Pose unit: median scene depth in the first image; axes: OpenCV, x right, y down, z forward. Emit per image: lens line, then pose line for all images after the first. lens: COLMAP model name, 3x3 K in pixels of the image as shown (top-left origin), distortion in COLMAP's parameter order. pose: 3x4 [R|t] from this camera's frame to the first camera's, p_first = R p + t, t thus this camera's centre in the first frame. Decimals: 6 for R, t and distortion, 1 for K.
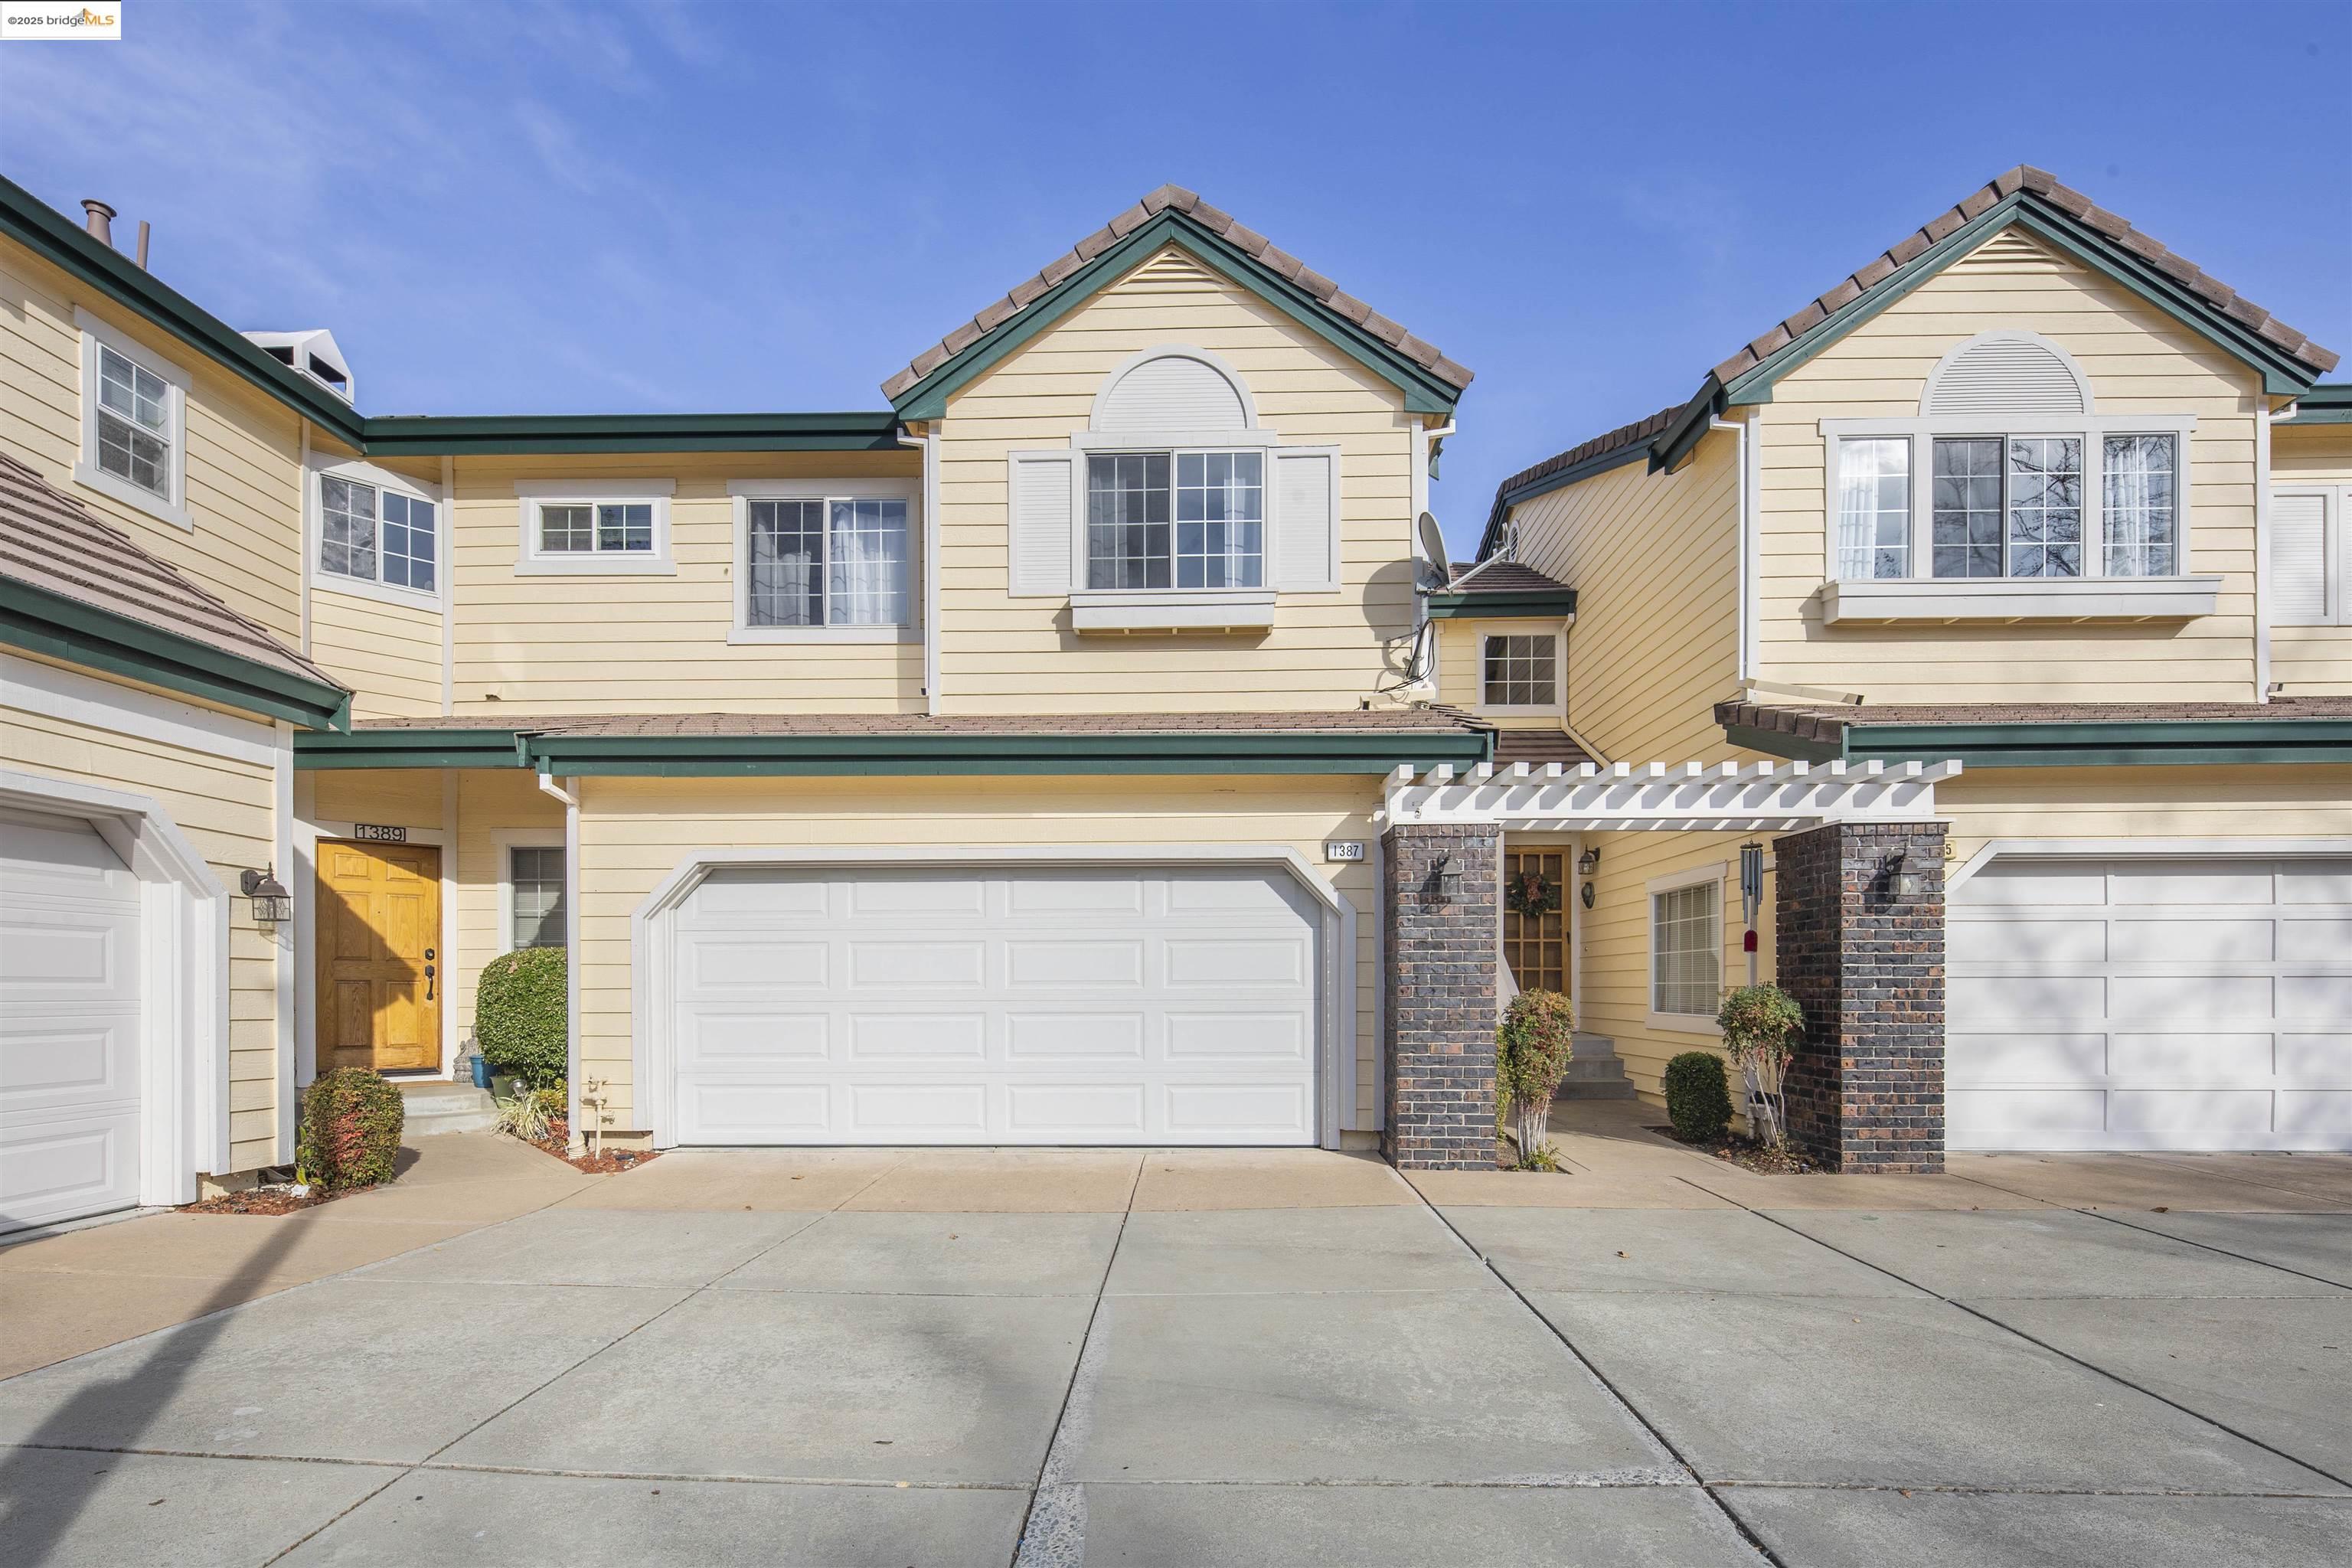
lens RADIAL K [[1137.5, 0, 1174.8], [0, 1137.5, 984.0], [0, 0, 1]] dist [0.008021, -0.005573]
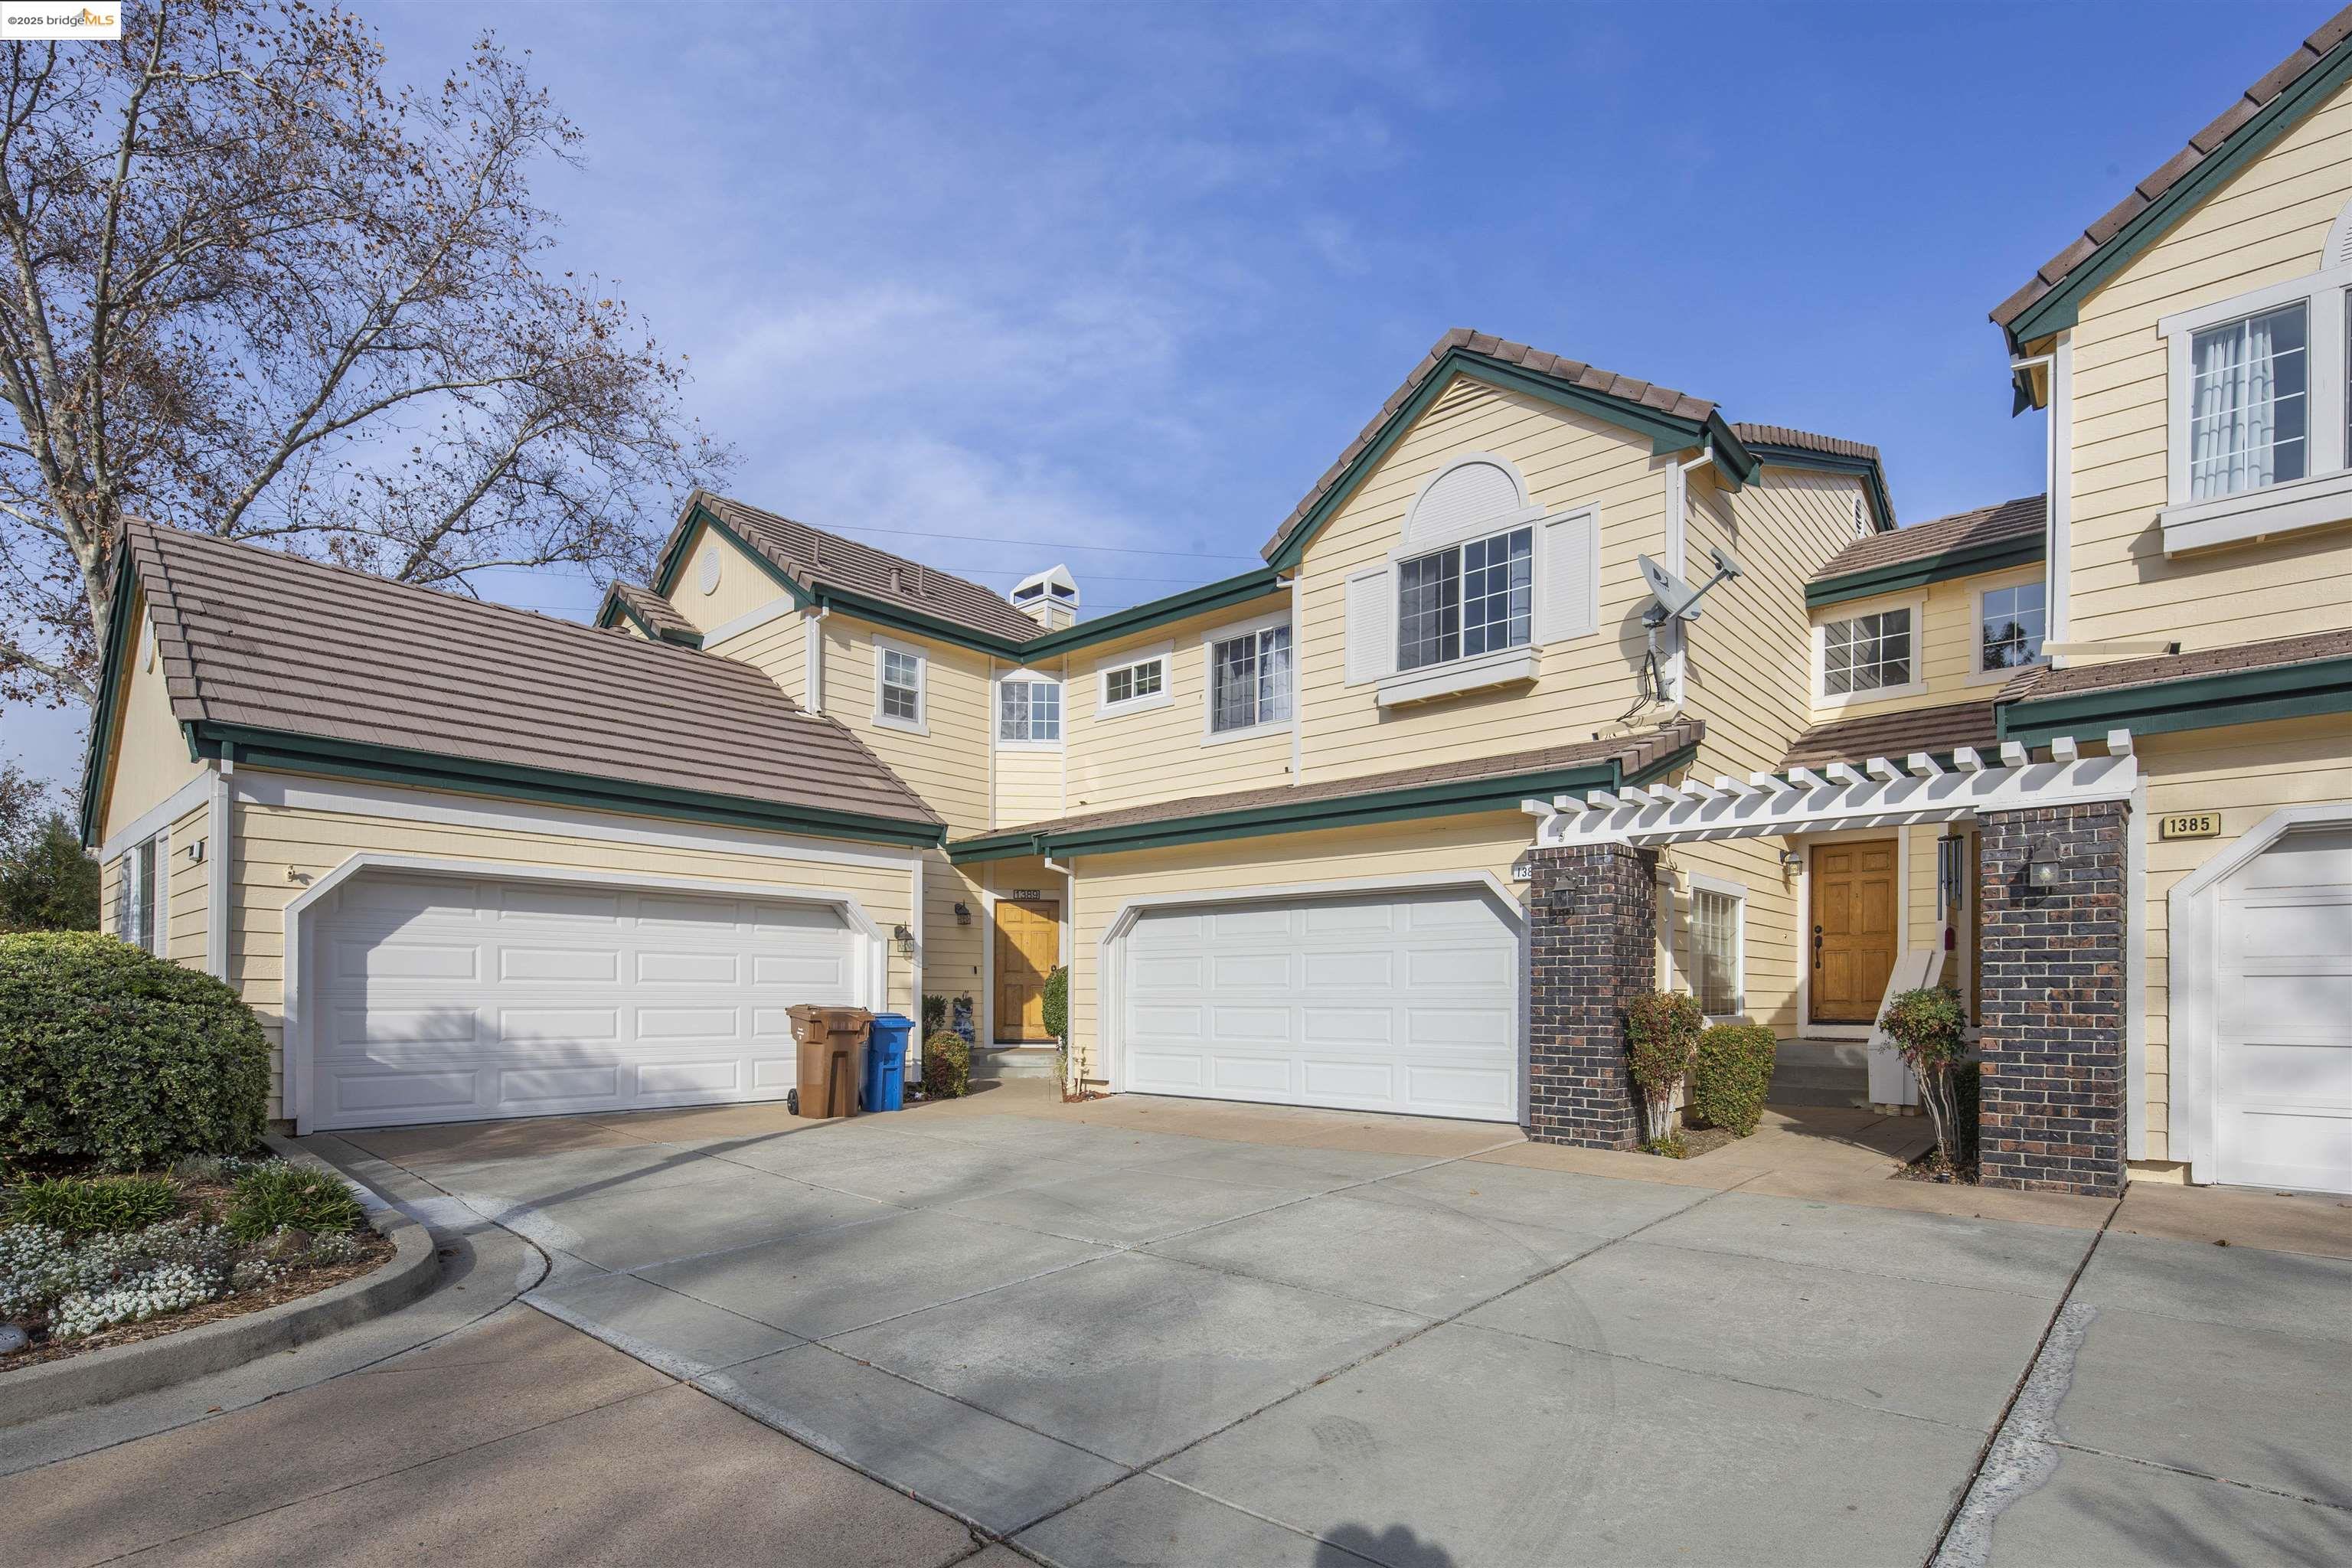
lens RADIAL K [[1137.5, 0, 1168.8], [0, 1137.5, 986.5], [0, 0, 1]] dist [0.008021, -0.005573]
pose [[0.763388, -0.000858, -0.645940, 0.548892], [-0.003570, 0.999978, -0.005549, 0.007985], [0.645930, 0.006542, 0.763368, -0.118579]]
